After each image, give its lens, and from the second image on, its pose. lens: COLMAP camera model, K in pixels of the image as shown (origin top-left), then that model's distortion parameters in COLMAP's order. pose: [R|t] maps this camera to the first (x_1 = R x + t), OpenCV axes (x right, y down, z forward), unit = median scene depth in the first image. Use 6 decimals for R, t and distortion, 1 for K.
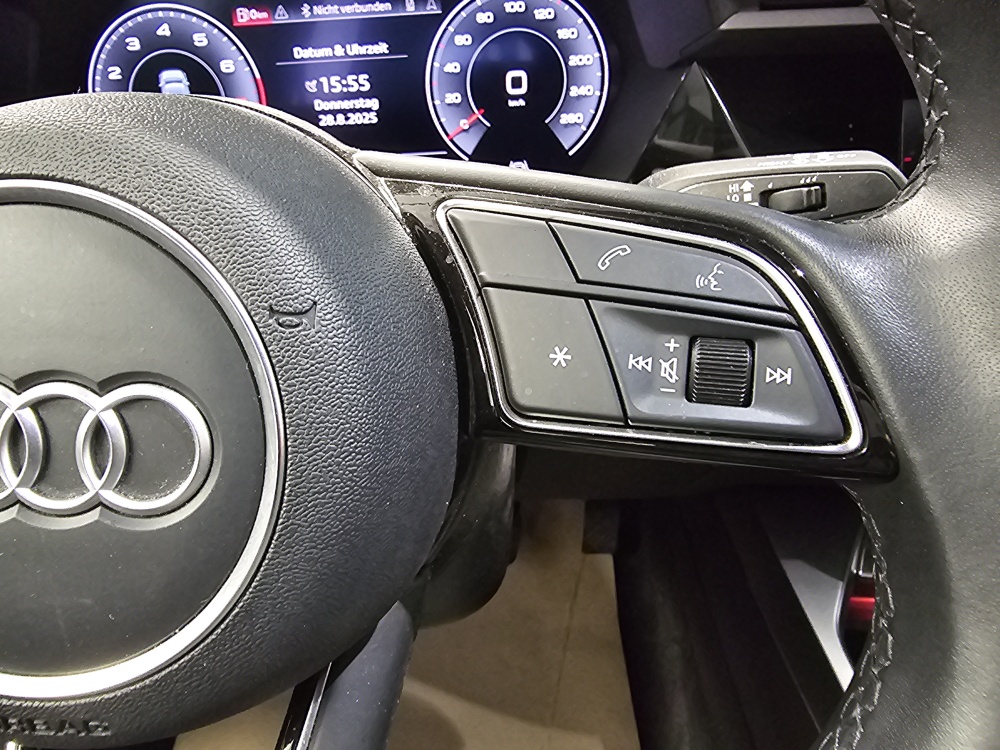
lens RADIAL K [[690.1, 0, 469.3], [0, 690.1, 352.9], [0, 0, 1]] dist [0.002514, 0.000039]
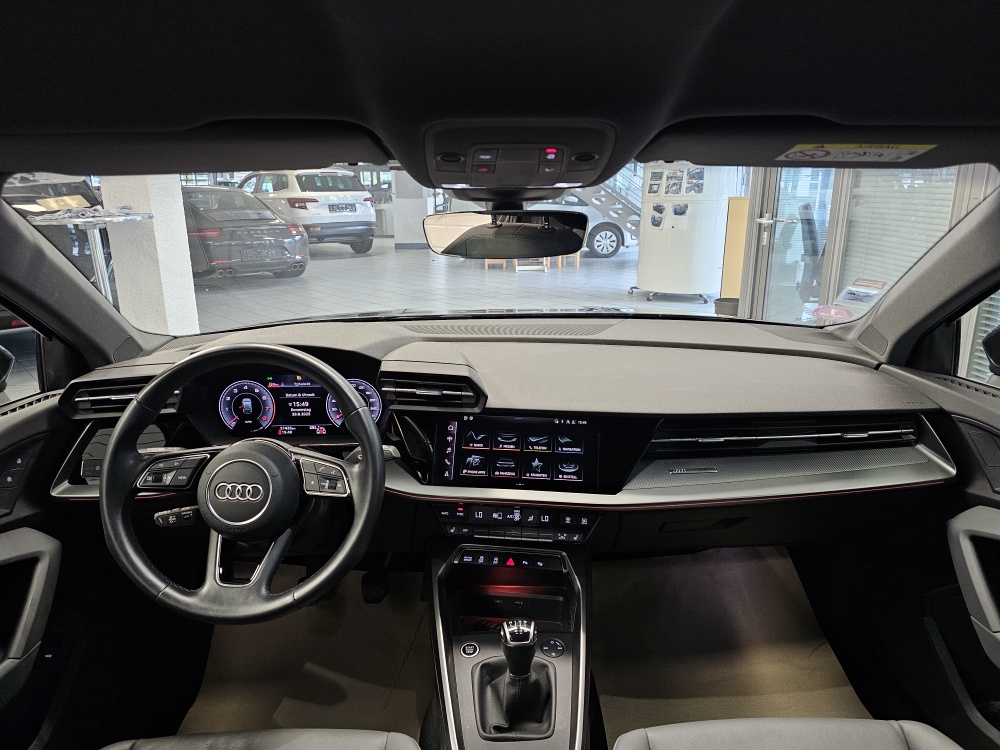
lens RADIAL K [[672.1, 0, 507.7], [0, 672.1, 372.2], [0, 0, 1]] dist [0.091580, -0.108389]
pose [[0.997784, 0.035027, 0.056577, 0.620522], [-0.022630, 0.978184, -0.206505, 0.105436], [-0.062576, 0.204767, 0.976808, -2.263576]]
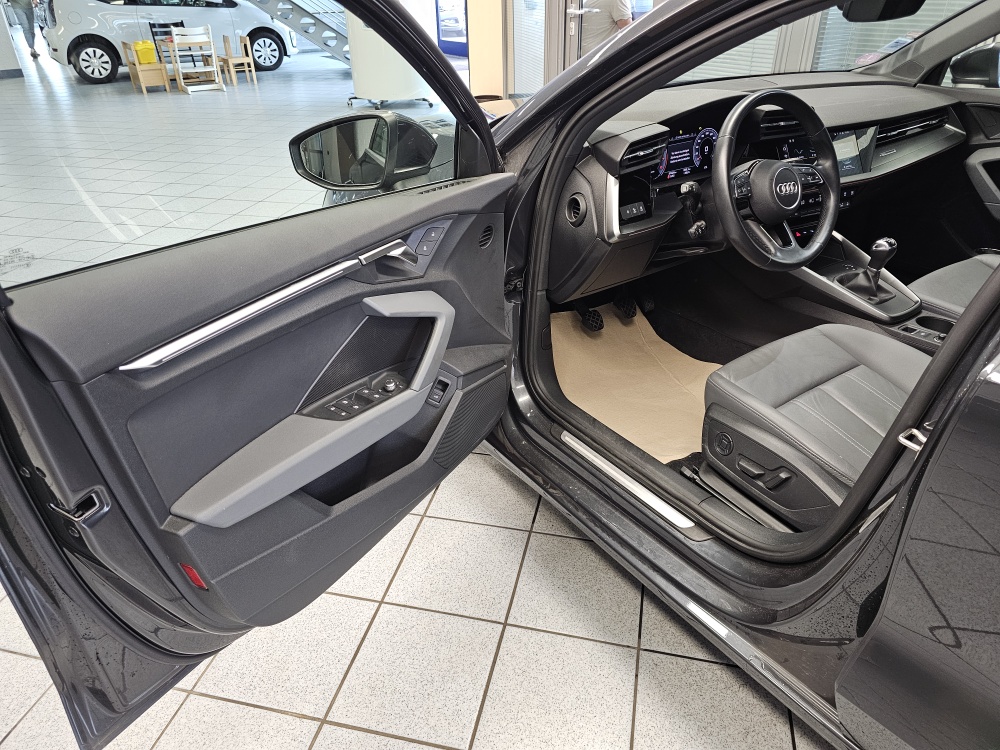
lens RADIAL K [[680.0, 0, 502.9], [0, 680.0, 371.4], [0, 0, 1]] dist [0.060990, -0.058471]
pose [[0.810739, -0.258143, 0.525419, -3.871310], [0.246661, 0.964599, 0.093311, 0.284579], [-0.530906, 0.053949, 0.845712, -2.105643]]
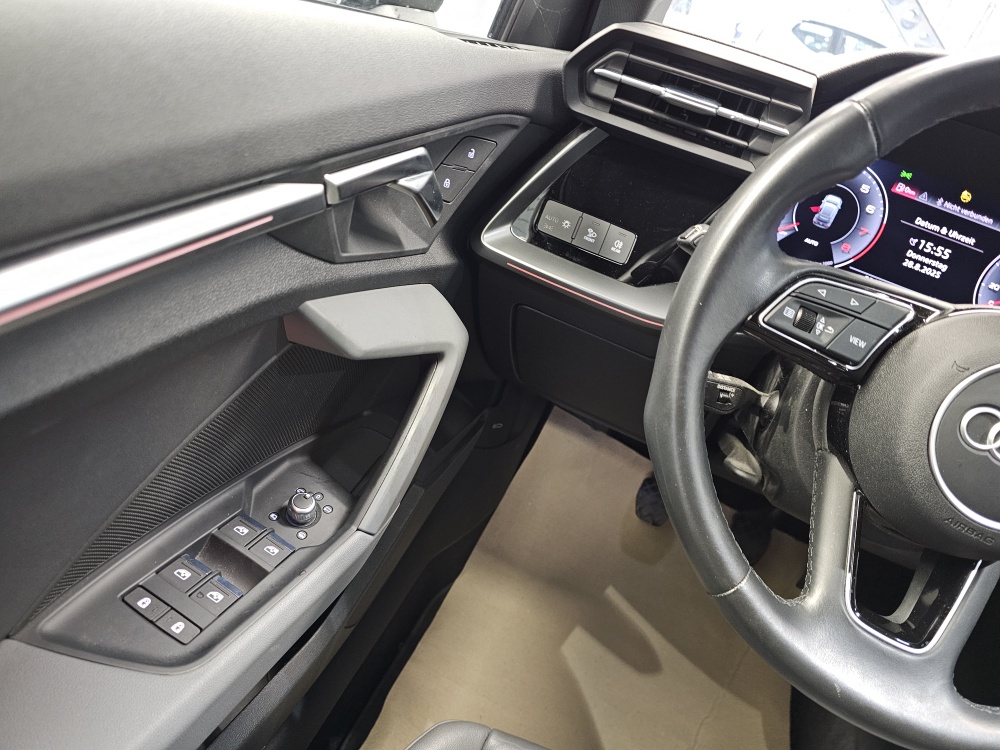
lens RADIAL K [[687.0, 0, 508.0], [0, 687.0, 377.8], [0, 0, 1]] dist [0.046142, -0.057545]
pose [[0.892237, 0.440935, -0.097409, -0.778549], [-0.436317, 0.897395, 0.065646, 0.200409], [0.116360, -0.016071, 0.993077, -0.710589]]
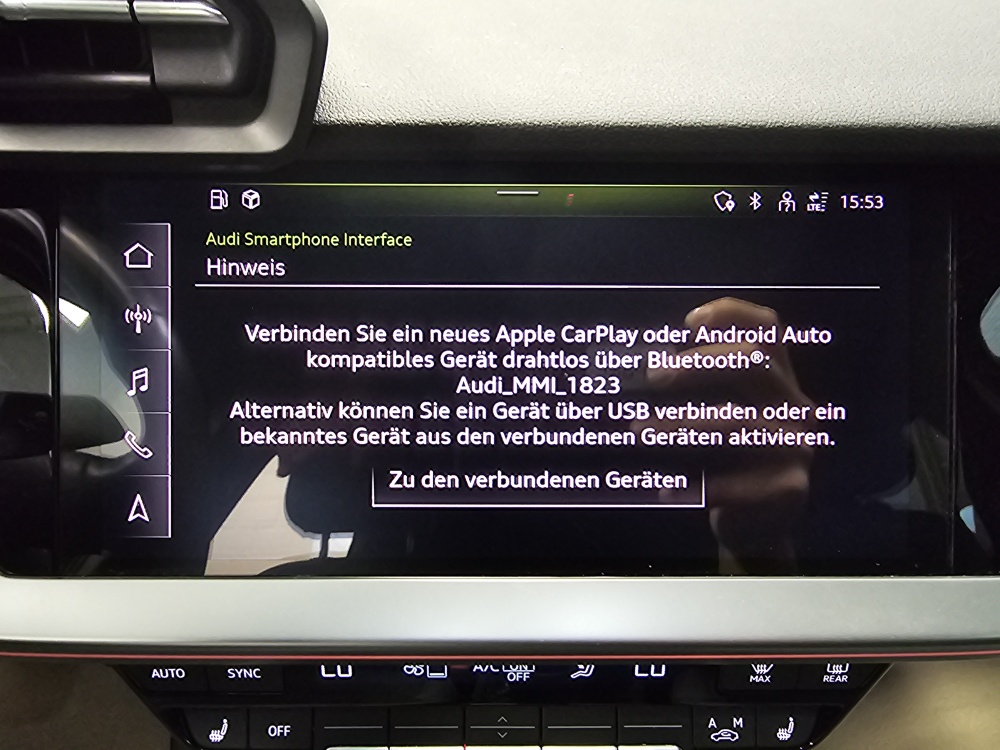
lens RADIAL K [[700.5, 0, 500.8], [0, 700.5, 373.6], [0, 0, 1]] dist [0.001757, -0.001076]
pose [[0.978396, -0.040192, 0.202793, 0.712258], [0.029028, 0.997910, 0.057727, -0.197603], [-0.204689, -0.050593, 0.977519, 0.134334]]
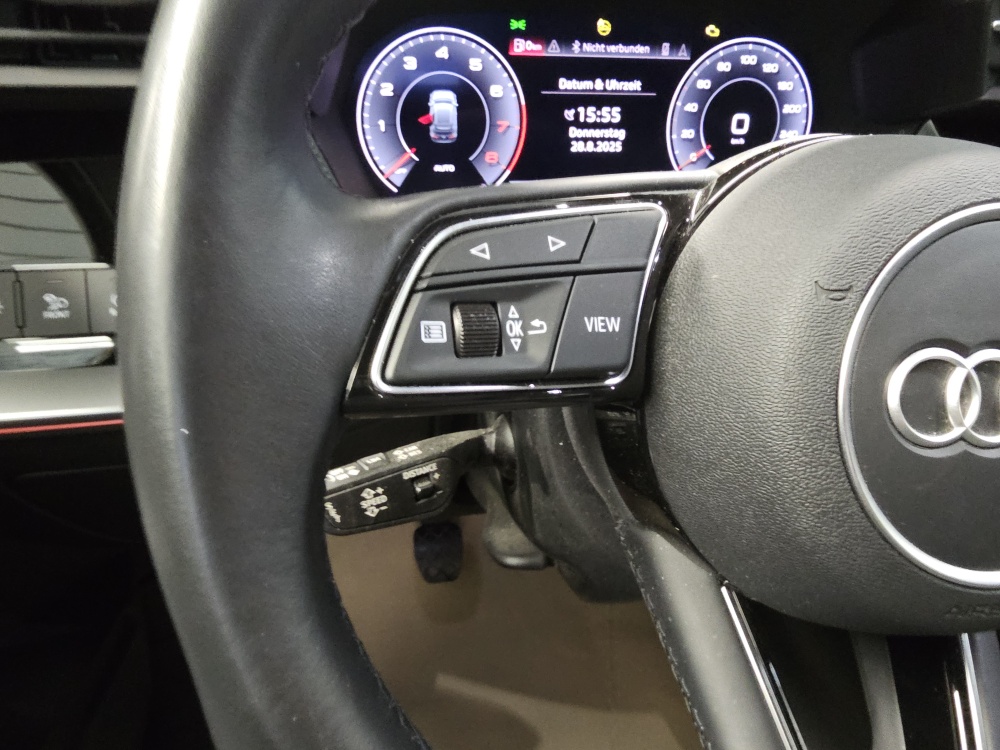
lens RADIAL K [[688.2, 0, 492.3], [0, 688.2, 370.1], [0, 0, 1]] dist [-0.005358, -0.002142]
pose [[0.975105, -0.014695, 0.221254, -0.602242], [0.016477, 0.999845, -0.006207, 0.022065], [-0.221129, 0.009698, 0.975196, -0.029338]]
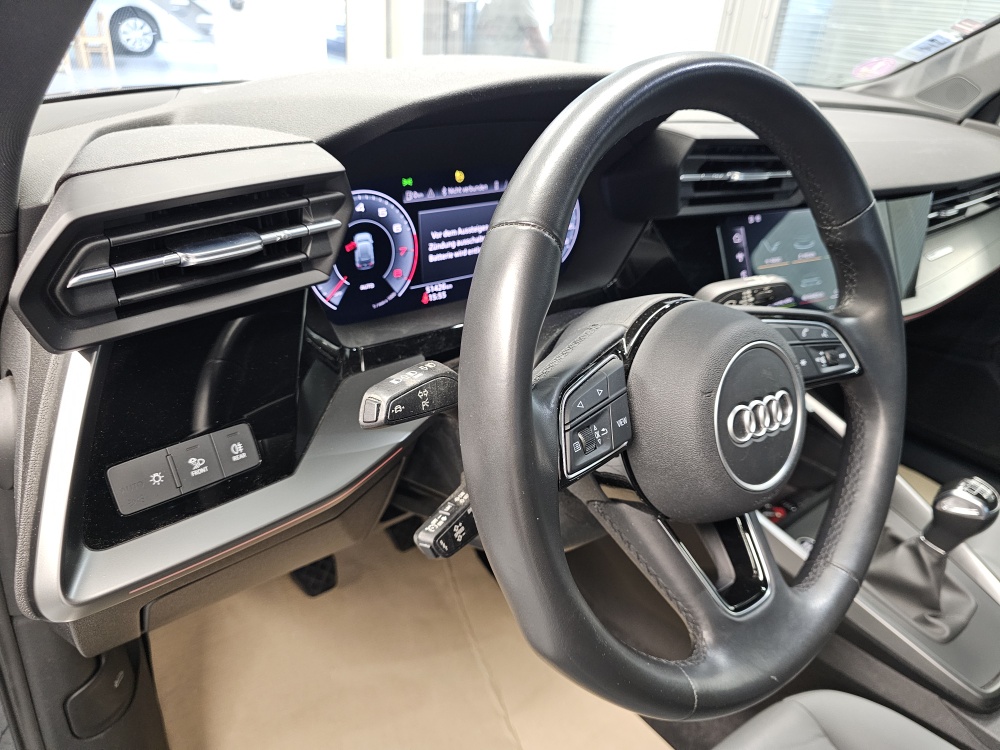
lens RADIAL K [[687.0, 0, 508.0], [0, 687.0, 377.8], [0, 0, 1]] dist [0.046142, -0.057545]
pose [[0.756816, -0.210957, 0.618650, -1.164213], [0.192778, 0.976424, 0.097124, -0.200599], [-0.624553, 0.045757, 0.779641, -0.292368]]
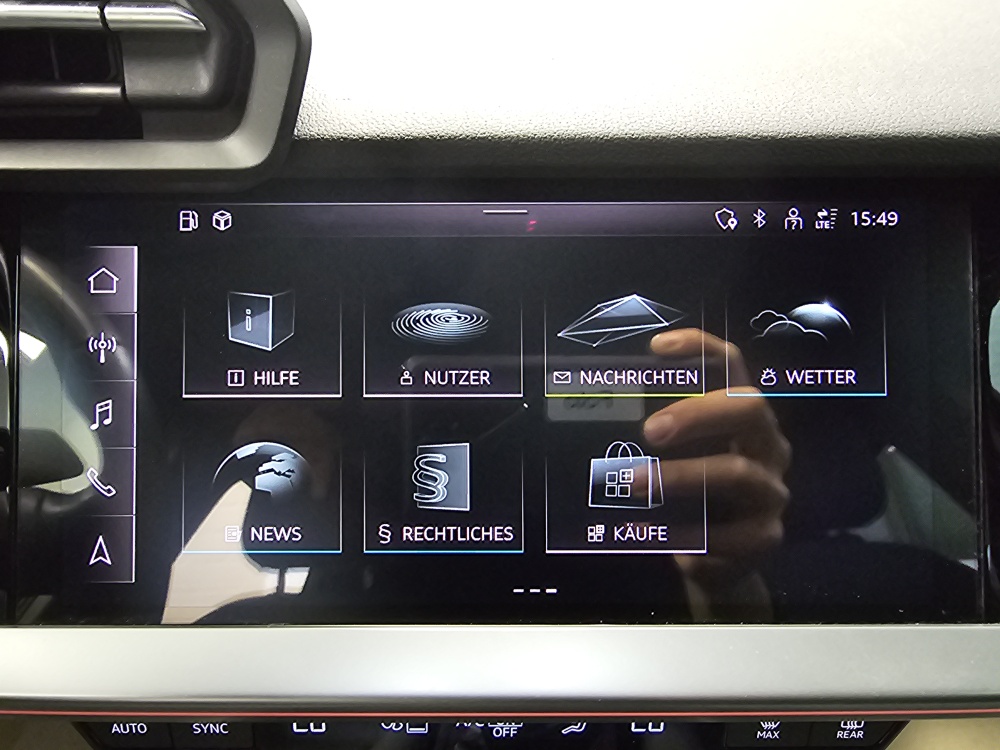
lens RADIAL K [[706.0, 0, 447.8], [0, 706.0, 381.1], [0, 0, 1]] dist [-0.001158, 0.001327]
pose [[0.980466, -0.038203, 0.192942, 0.695023], [0.034129, 0.999120, 0.024398, -0.196332], [-0.193704, -0.017336, 0.980907, 0.173100]]
